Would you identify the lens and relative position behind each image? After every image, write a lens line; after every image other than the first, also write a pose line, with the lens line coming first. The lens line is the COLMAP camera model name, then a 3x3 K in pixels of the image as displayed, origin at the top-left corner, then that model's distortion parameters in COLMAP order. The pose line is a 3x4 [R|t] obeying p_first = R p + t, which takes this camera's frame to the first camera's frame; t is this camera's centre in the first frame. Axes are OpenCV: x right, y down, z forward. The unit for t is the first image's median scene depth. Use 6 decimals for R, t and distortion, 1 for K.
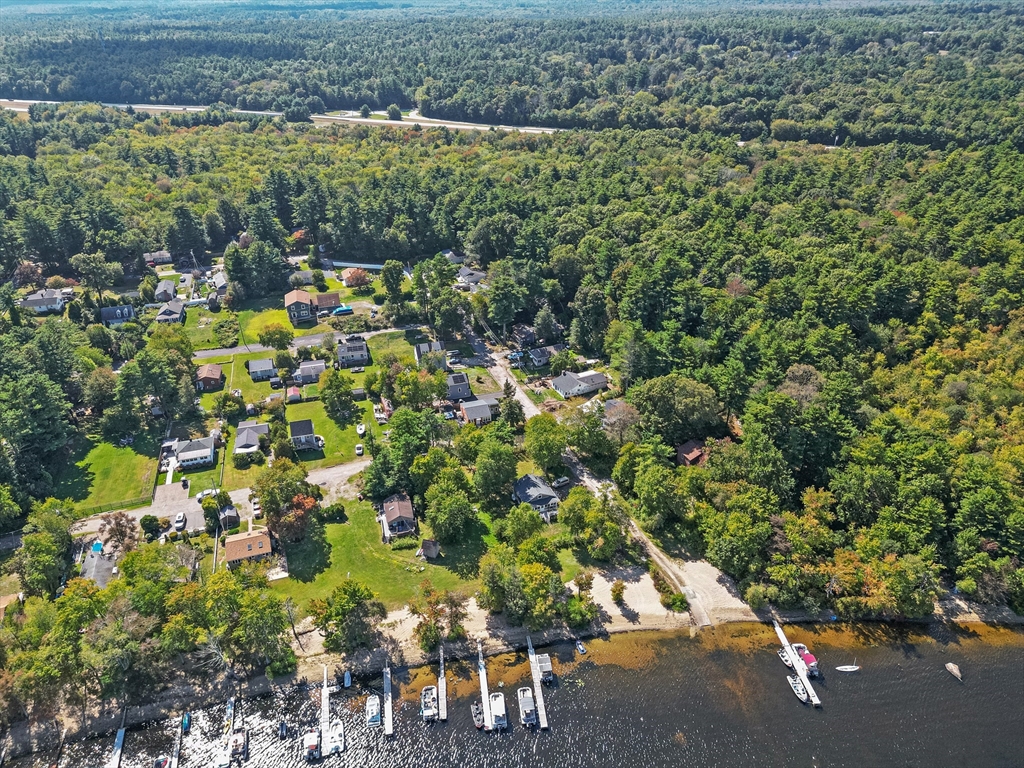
lens RADIAL K [[719.9, 0, 518.3], [0, 719.9, 392.4], [0, 0, 1]] dist [0.067280, -0.054614]
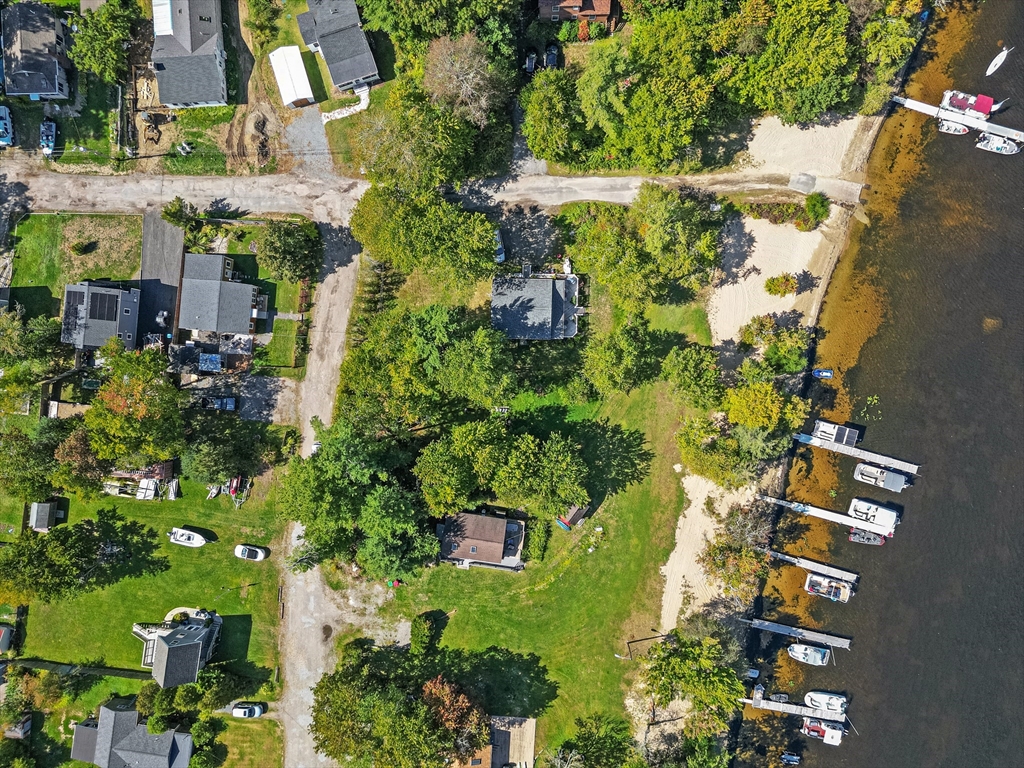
lens RADIAL K [[719.9, 0, 519.9], [0, 719.9, 385.1], [0, 0, 1]] dist [0.067280, -0.054614]
pose [[0.388461, -0.921303, -0.017287, -0.018721], [0.471699, 0.182703, 0.862624, -0.252249], [-0.791580, -0.343250, 0.505551, 0.507533]]
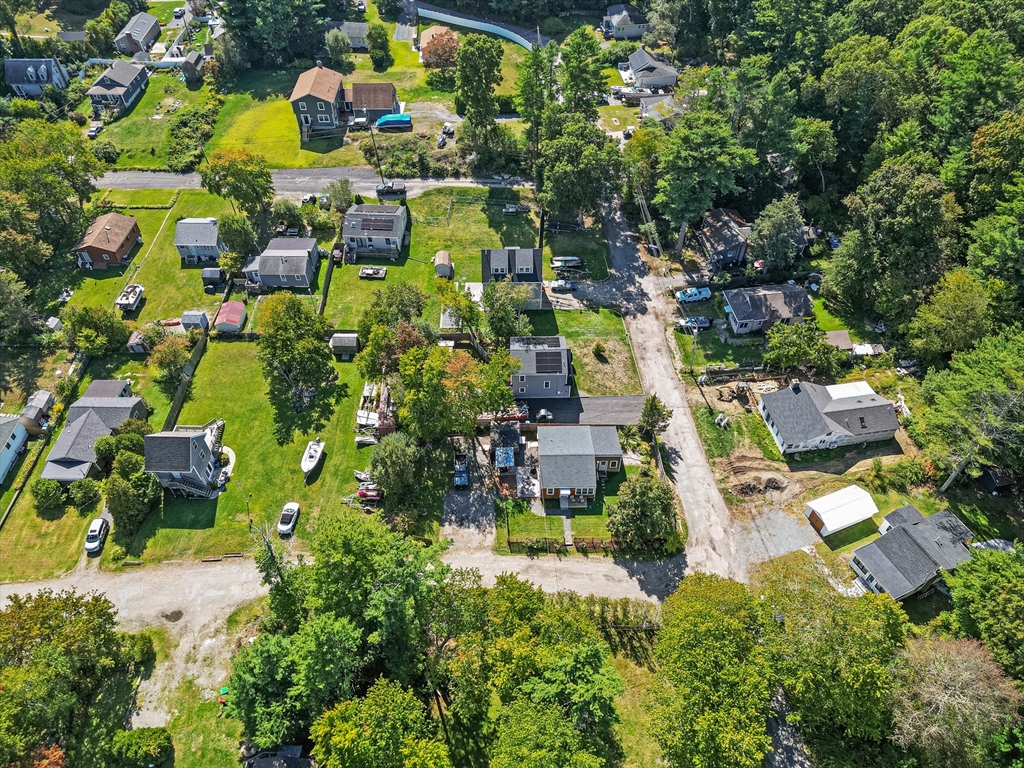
lens RADIAL K [[719.9, 0, 512.2], [0, 719.9, 381.9], [0, 0, 1]] dist [0.067280, -0.054614]
pose [[0.957938, 0.213762, -0.191471, -0.014788], [-0.141827, 0.932669, 0.331684, -0.139766], [0.249480, -0.290577, 0.923756, 0.525479]]
